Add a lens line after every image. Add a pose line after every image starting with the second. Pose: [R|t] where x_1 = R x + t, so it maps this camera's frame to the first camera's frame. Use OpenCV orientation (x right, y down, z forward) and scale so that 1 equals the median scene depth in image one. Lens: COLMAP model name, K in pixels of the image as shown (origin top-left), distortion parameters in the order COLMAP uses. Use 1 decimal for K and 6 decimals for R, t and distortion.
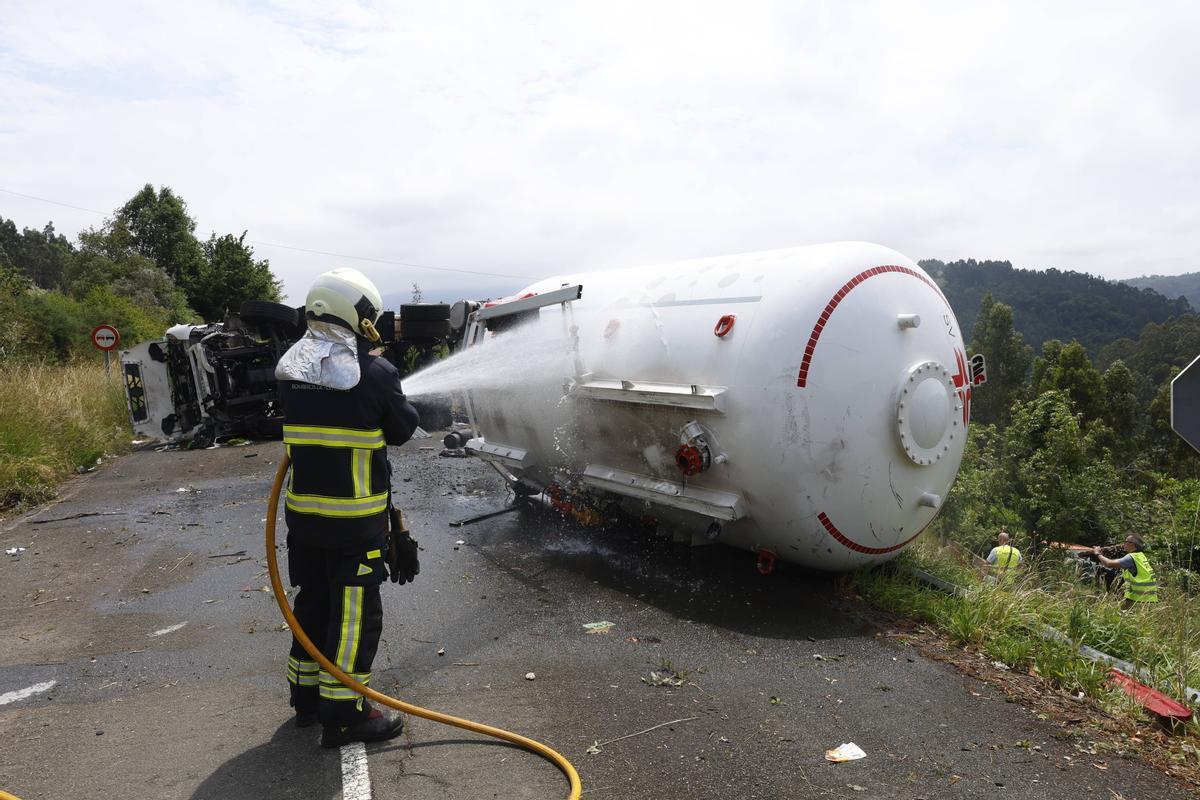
lens RADIAL K [[812.3, 0, 580.6], [0, 812.3, 396.1], [0, 0, 1]] dist [-0.103551, 0.082368]
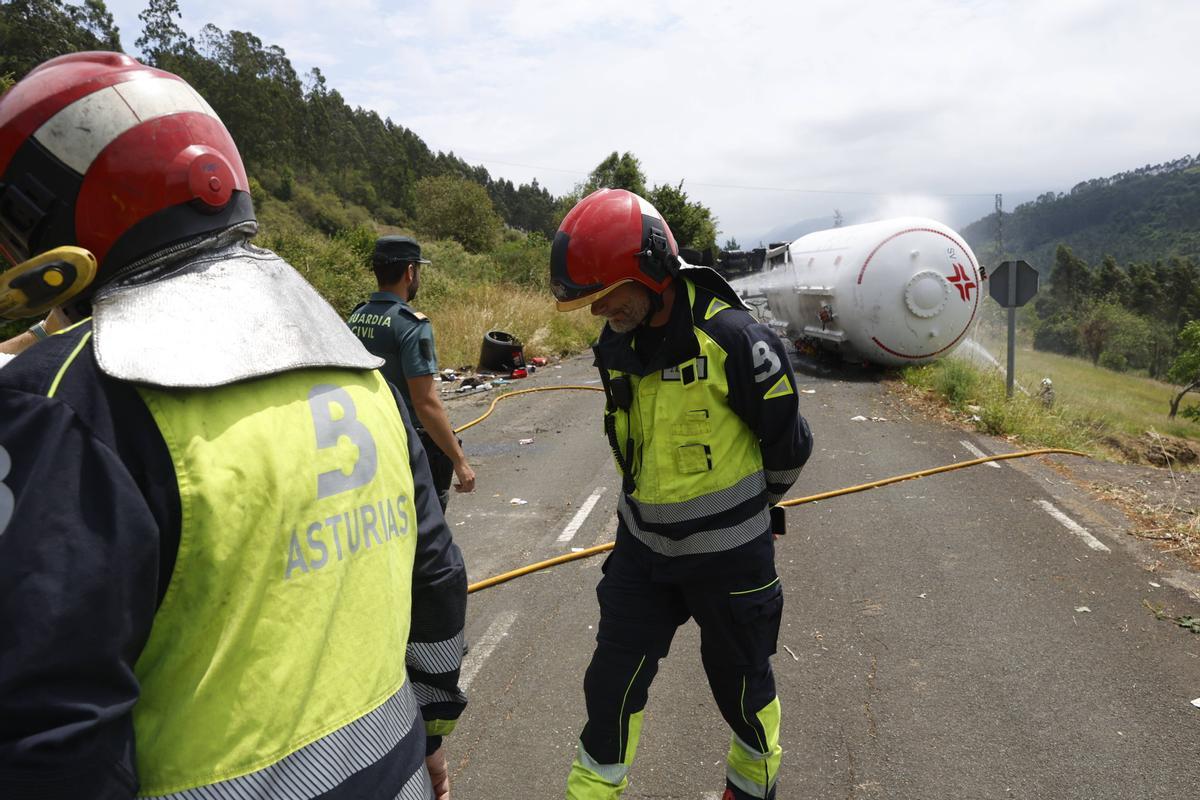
lens RADIAL K [[812.3, 0, 610.8], [0, 812.3, 391.2], [0, 0, 1]] dist [-0.103551, 0.082368]
pose [[0.876573, 0.017224, -0.480961, 0.670644], [0.025804, 0.996240, 0.082707, 0.076921], [0.480577, -0.084910, 0.872832, -1.294600]]
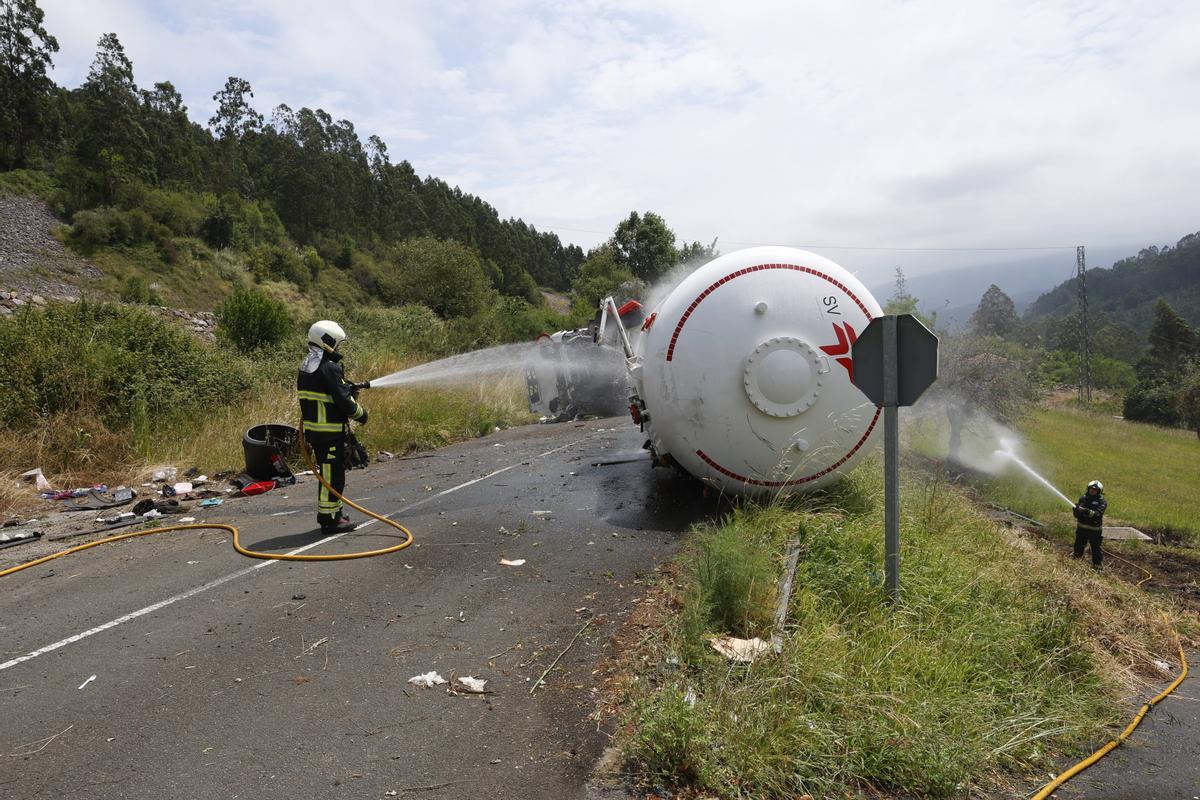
lens RADIAL K [[812.3, 0, 613.6], [0, 812.3, 403.0], [0, 0, 1]] dist [-0.103551, 0.082368]
pose [[0.822804, -0.016886, -0.568075, 0.856948], [0.030878, 0.999410, 0.015016, 0.032514], [0.567486, -0.029896, 0.822840, -0.214785]]
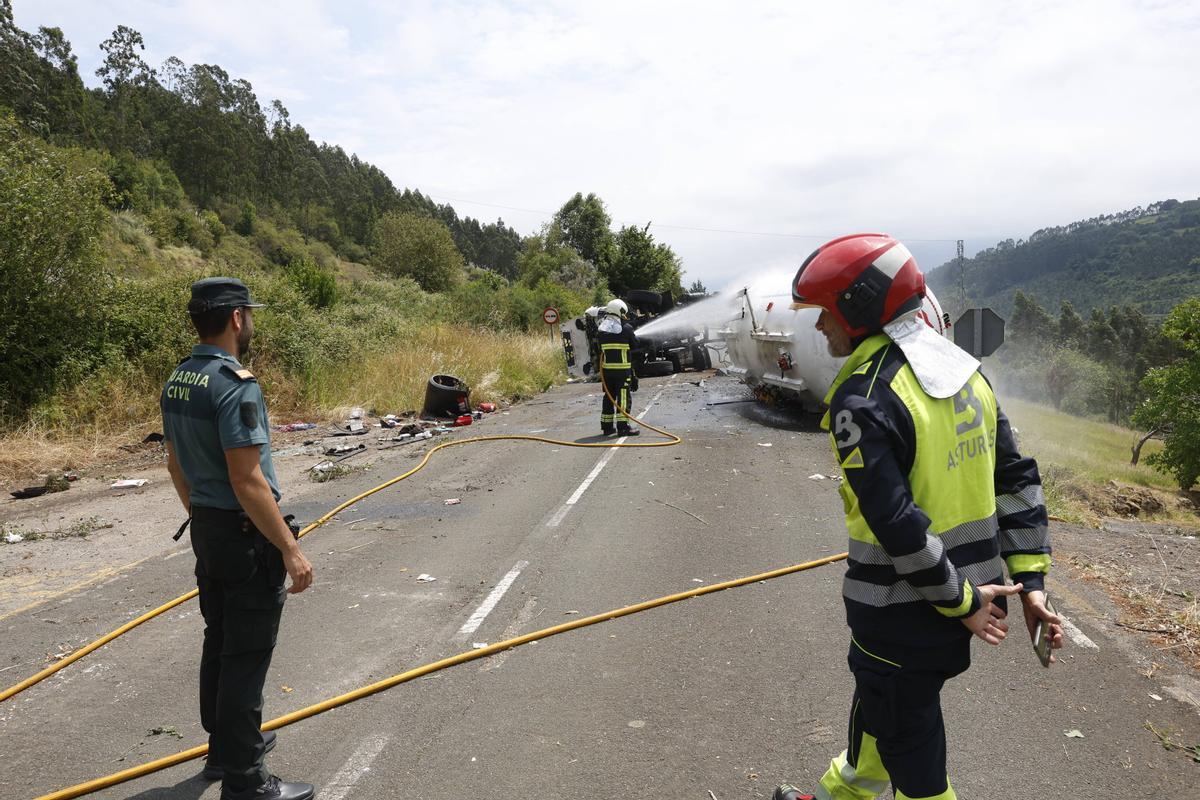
lens RADIAL K [[812.3, 0, 607.8], [0, 812.3, 411.0], [0, 0, 1]] dist [-0.103551, 0.082368]
pose [[0.894012, 0.012634, -0.447864, 0.655370], [0.015161, 0.998177, 0.058423, 0.063544], [0.447786, -0.059021, 0.892191, -1.164253]]
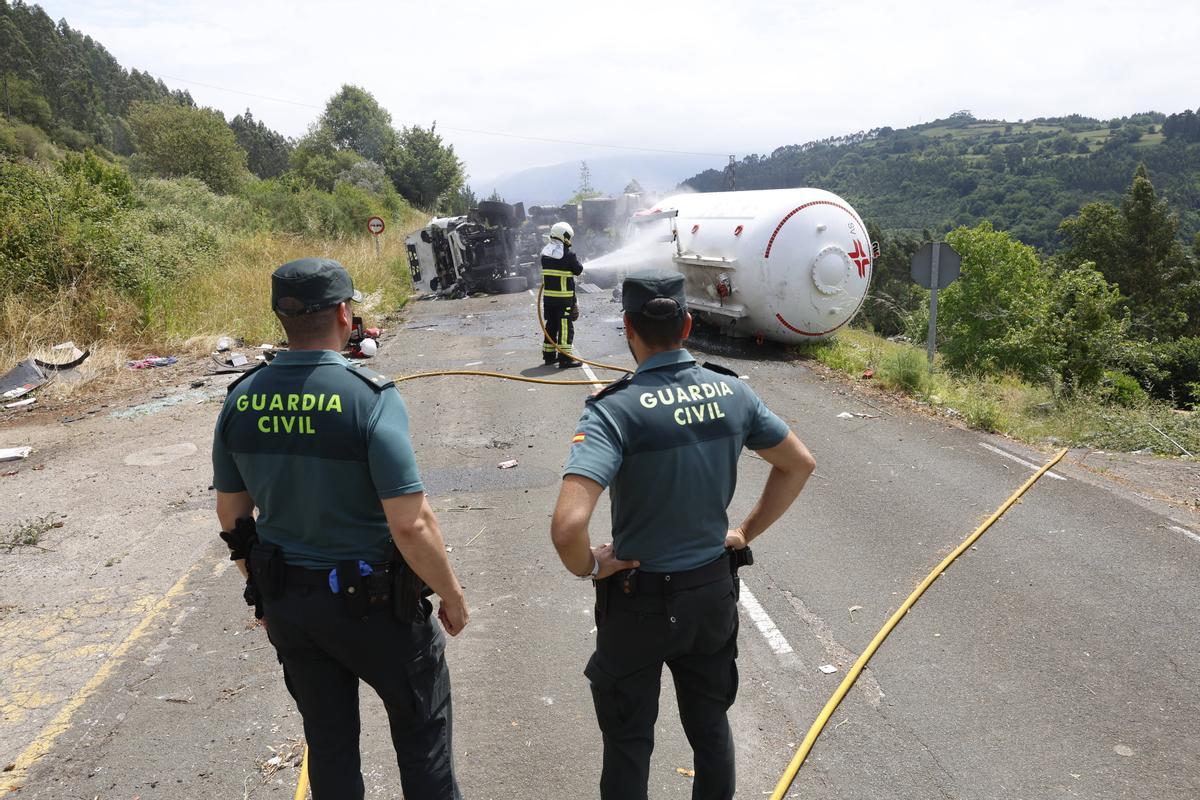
lens RADIAL K [[812.3, 0, 602.3], [0, 812.3, 390.7], [0, 0, 1]] dist [-0.103551, 0.082368]
pose [[0.984738, 0.022990, -0.172518, 0.183661], [0.003437, 0.988475, 0.151345, 0.011238], [0.174009, -0.149628, 0.973310, -1.181359]]
